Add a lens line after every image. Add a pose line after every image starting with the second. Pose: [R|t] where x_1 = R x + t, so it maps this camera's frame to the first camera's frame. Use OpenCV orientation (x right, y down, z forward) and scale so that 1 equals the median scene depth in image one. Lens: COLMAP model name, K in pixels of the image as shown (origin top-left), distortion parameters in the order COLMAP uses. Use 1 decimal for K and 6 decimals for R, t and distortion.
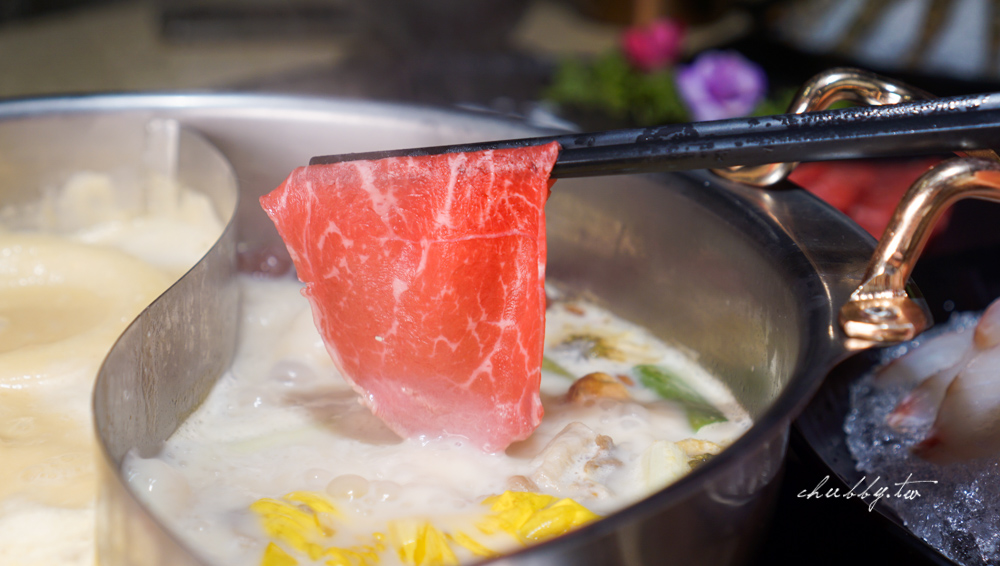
lens RADIAL K [[1567.8, 0, 500.0], [0, 1567.8, 283.0], [0, 0, 1]] dist [0.137893, 0.021999]
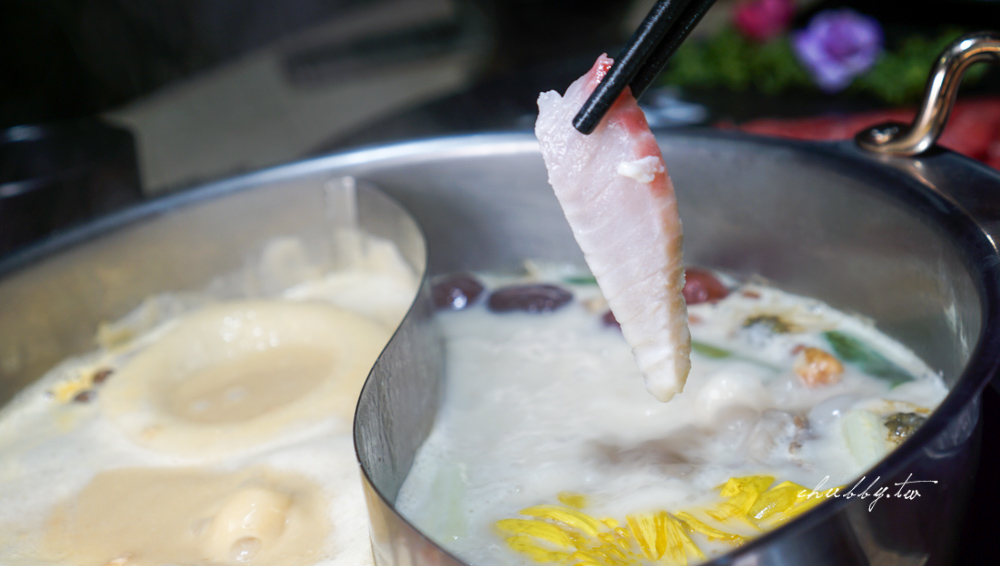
lens RADIAL K [[1567.8, 0, 500.0], [0, 1567.8, 283.0], [0, 0, 1]] dist [0.137893, 0.021999]
pose [[0.984558, -0.155863, -0.079698, -0.038520], [0.157014, 0.987561, 0.008356, -0.031926], [0.077404, -0.020741, 0.996784, -0.093019]]
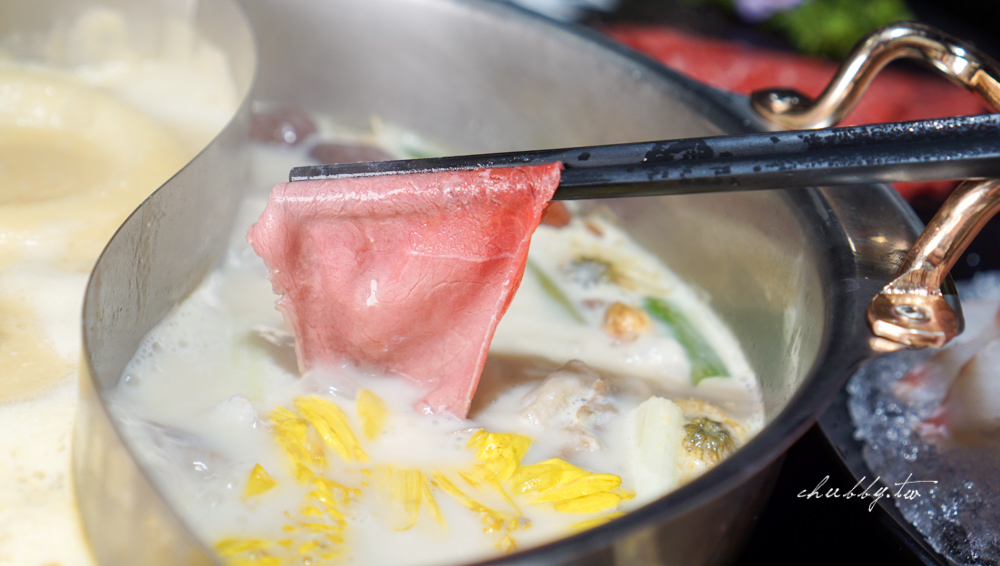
lens RADIAL K [[1570.7, 0, 500.0], [0, 1570.7, 283.0], [0, 0, 1]] dist [0.156988, 0.151836]
pose [[0.991500, 0.129710, 0.010139, -0.015645], [-0.129970, 0.983895, 0.122711, -0.073438], [0.005941, -0.122986, 0.992391, 0.042188]]
